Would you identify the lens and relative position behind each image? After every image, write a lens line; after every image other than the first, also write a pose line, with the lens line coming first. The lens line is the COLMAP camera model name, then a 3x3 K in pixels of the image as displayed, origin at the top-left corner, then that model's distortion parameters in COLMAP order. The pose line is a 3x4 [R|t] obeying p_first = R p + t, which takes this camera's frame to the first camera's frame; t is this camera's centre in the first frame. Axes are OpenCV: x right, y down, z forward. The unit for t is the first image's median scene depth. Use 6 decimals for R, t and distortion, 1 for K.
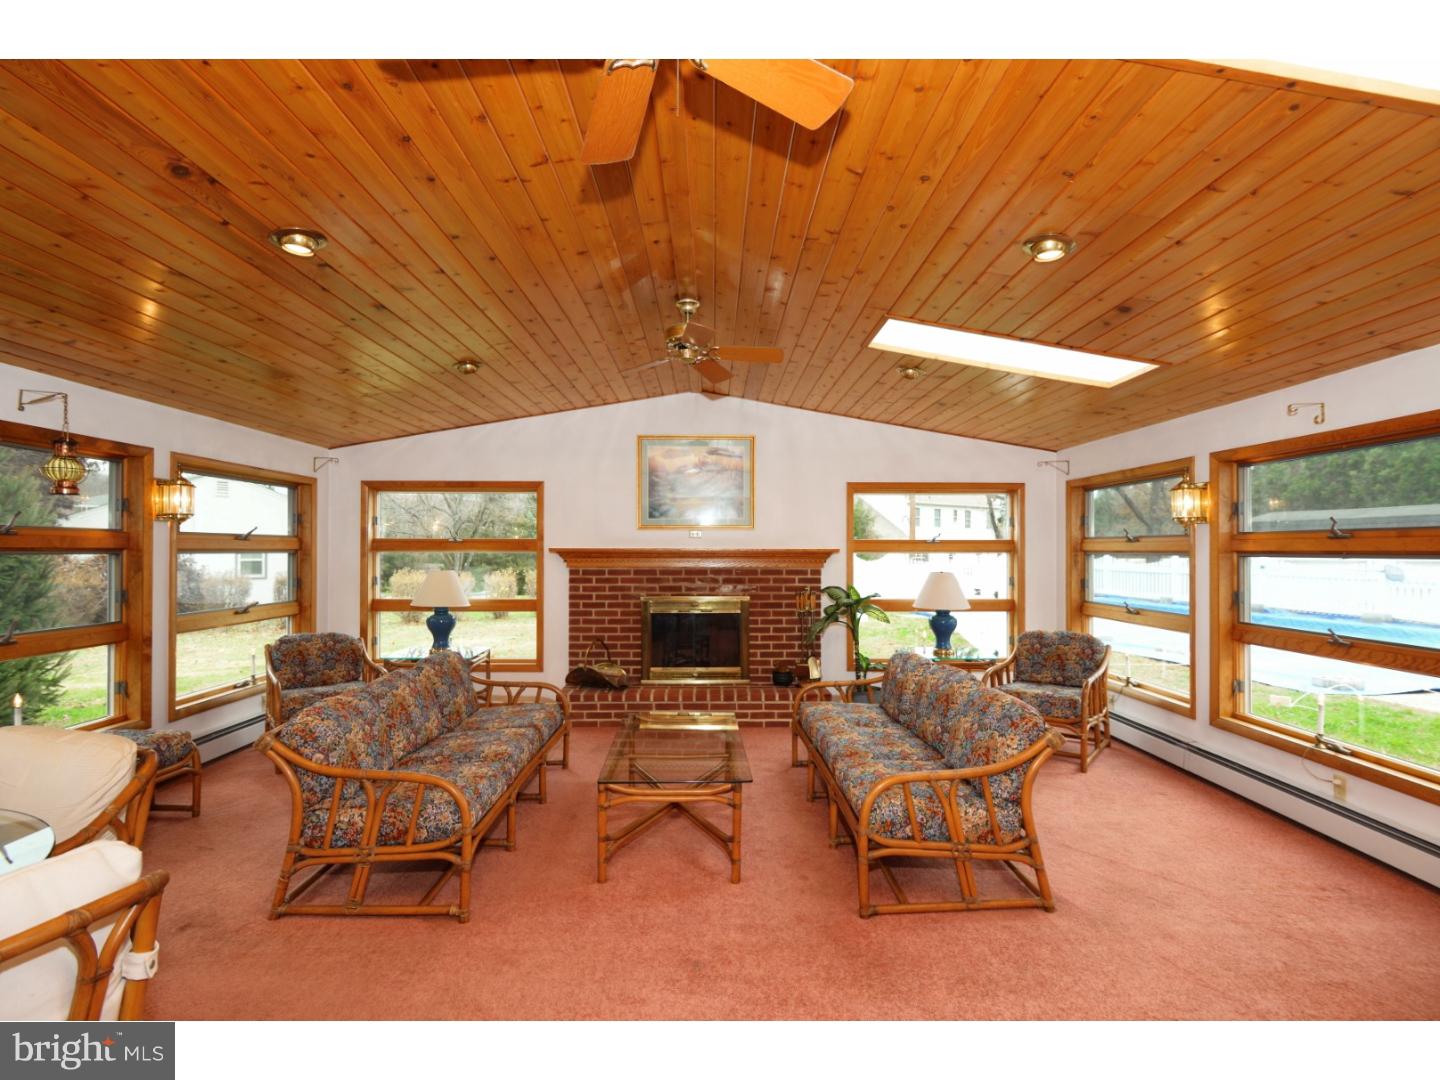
lens RADIAL K [[703.4, 0, 709.5], [0, 703.4, 546.8], [0, 0, 1]] dist [-0.002938, -0.001979]
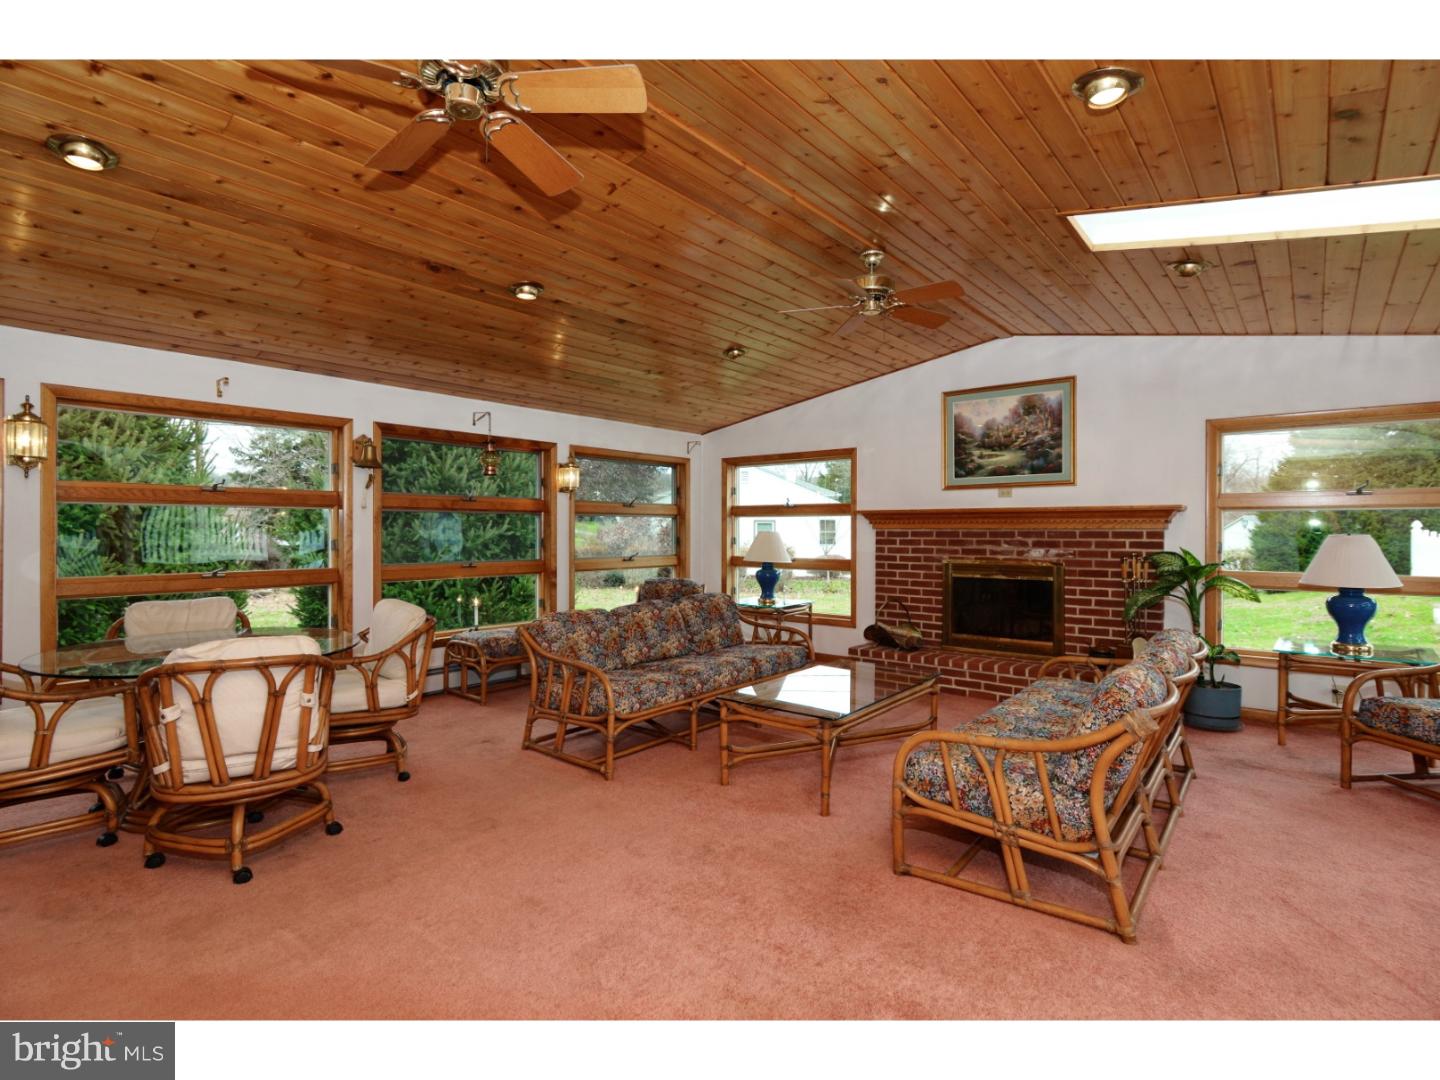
lens RADIAL K [[703.4, 0, 705.3], [0, 703.4, 534.9], [0, 0, 1]] dist [-0.002938, -0.001979]
pose [[0.763738, 0.004981, -0.645507, 0.286771], [0.002792, 0.999935, 0.011020, 0.026645], [0.645520, -0.010219, 0.763675, 0.050732]]
